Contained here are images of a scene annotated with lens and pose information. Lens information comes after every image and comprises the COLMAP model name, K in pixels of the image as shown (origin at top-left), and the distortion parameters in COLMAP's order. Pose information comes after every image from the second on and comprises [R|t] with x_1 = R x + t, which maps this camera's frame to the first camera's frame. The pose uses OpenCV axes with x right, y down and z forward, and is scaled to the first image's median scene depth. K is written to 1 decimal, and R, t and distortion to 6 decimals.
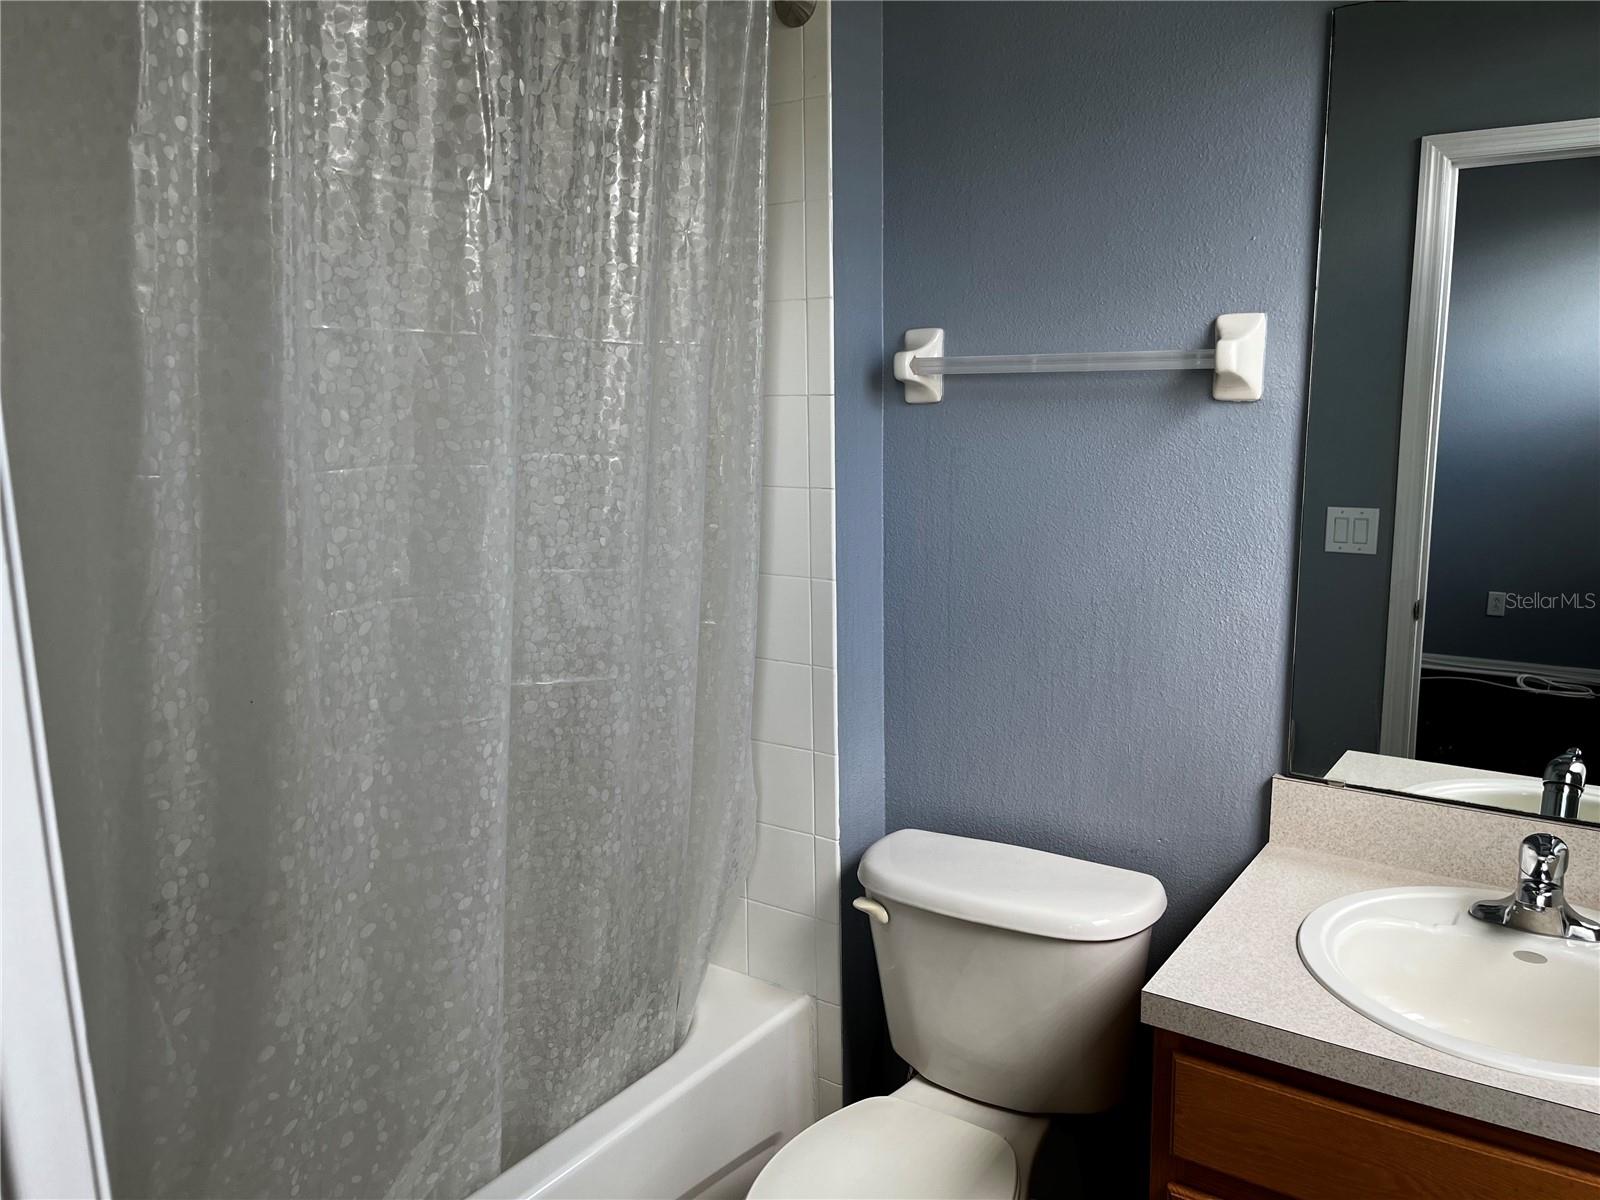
lens RADIAL K [[1224.1, 0, 800.0], [0, 1224.1, 600.0], [0, 0, 1]] dist [0.064847, -0.097782]
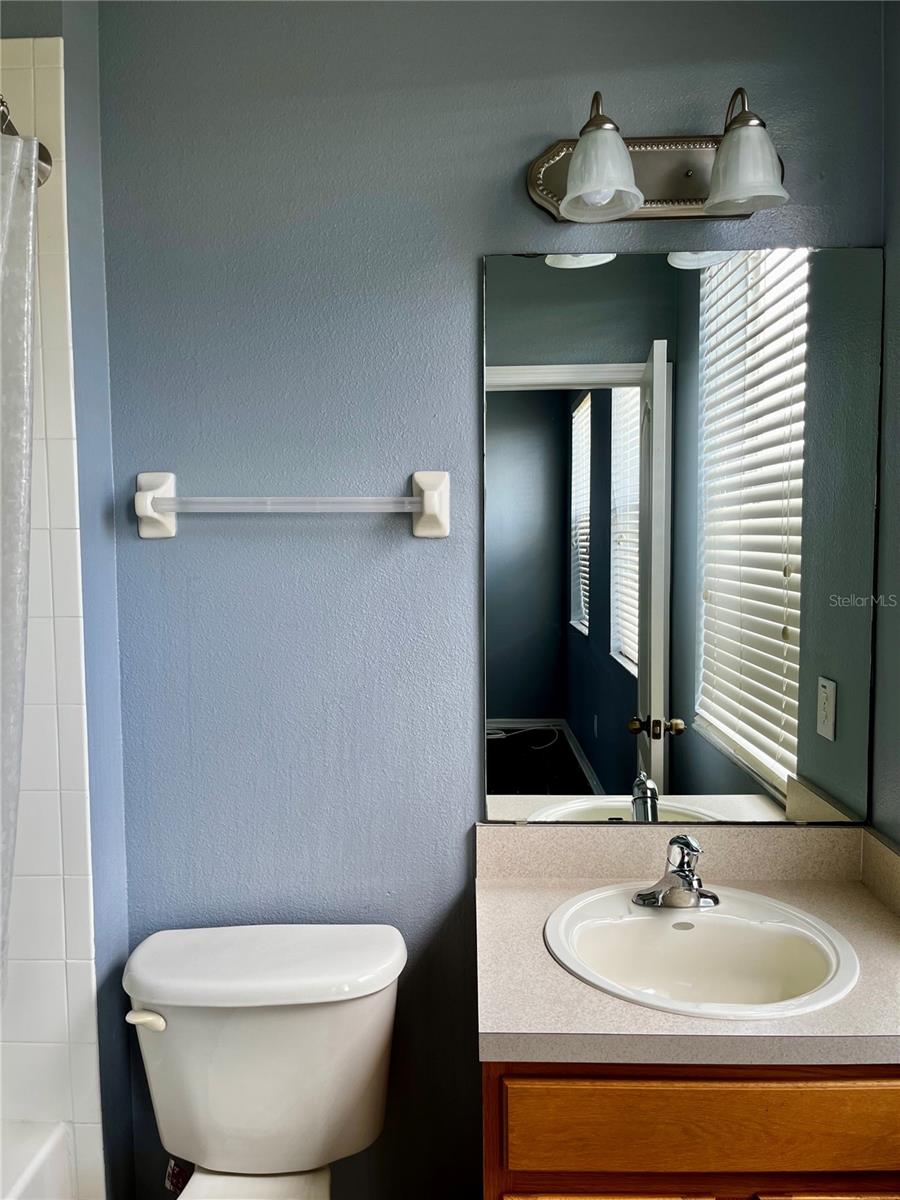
lens RADIAL K [[918.1, 0, 450.0], [0, 918.1, 600.0], [0, 0, 1]] dist [0.064847, -0.097782]
pose [[0.832299, -0.029981, 0.553516, -0.165976], [0.089005, 0.992809, -0.080058, -0.015610], [-0.547136, 0.115897, 0.828982, 0.189671]]
